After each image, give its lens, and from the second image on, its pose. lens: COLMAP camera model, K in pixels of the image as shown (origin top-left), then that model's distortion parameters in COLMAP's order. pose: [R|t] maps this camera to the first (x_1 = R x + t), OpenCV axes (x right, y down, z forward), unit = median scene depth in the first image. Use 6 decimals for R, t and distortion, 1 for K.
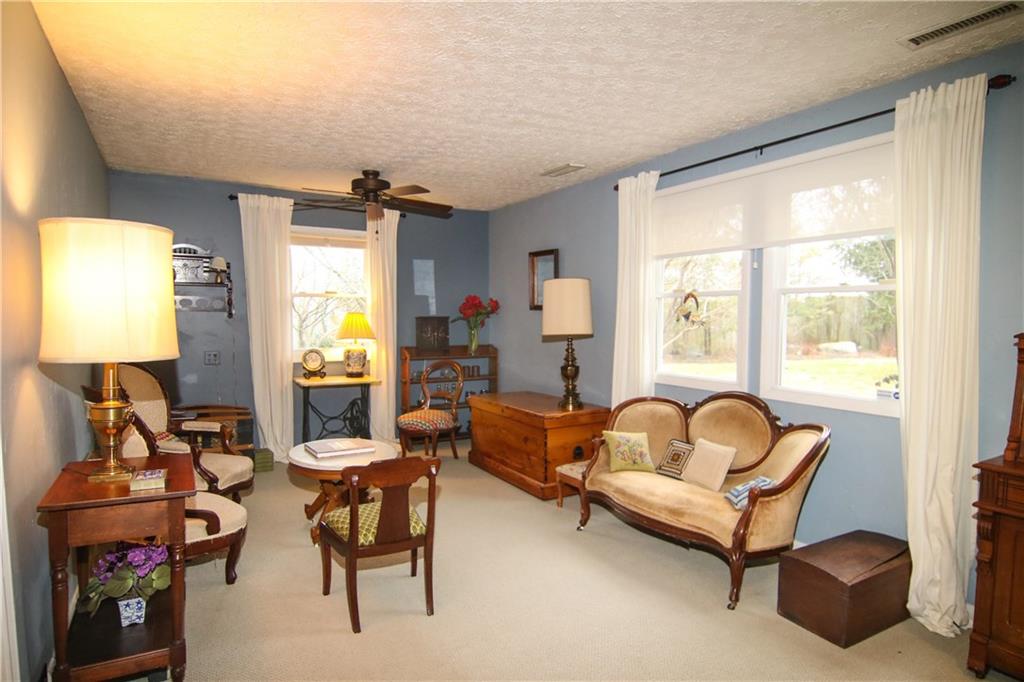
lens RADIAL K [[587.6, 0, 527.6], [0, 587.6, 340.0], [0, 0, 1]] dist [0.001092, 0.000889]
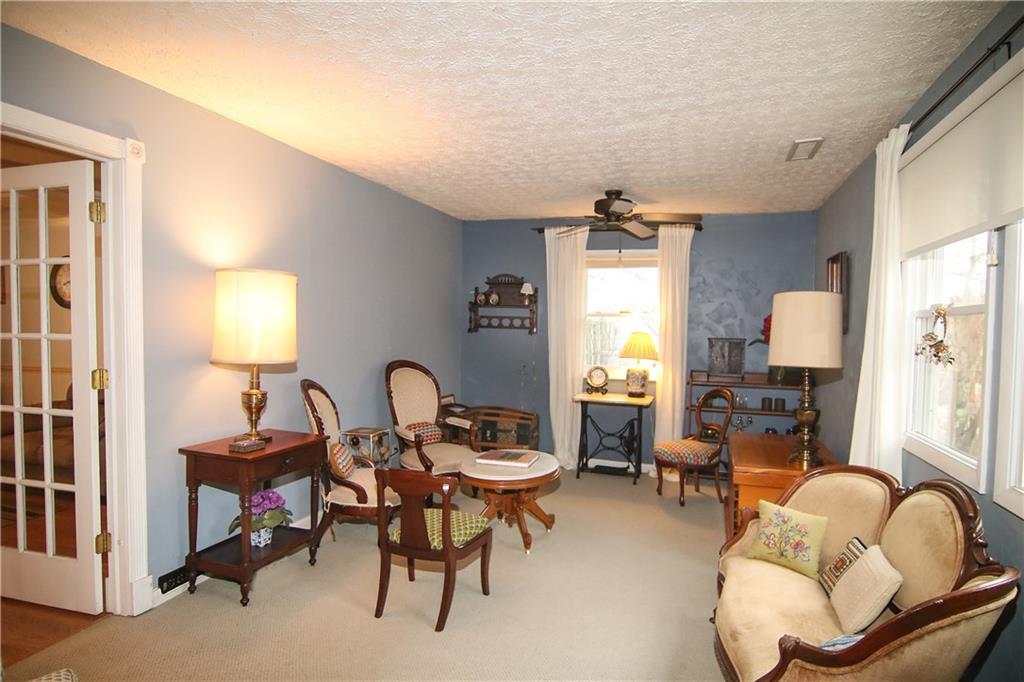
lens RADIAL K [[587.6, 0, 527.6], [0, 587.6, 340.0], [0, 0, 1]] dist [0.001092, 0.000889]
pose [[0.669619, 0.026864, -0.742219, 0.331346], [-0.049648, 0.998729, -0.008644, -0.016150], [0.741044, 0.042637, 0.670102, 0.202885]]
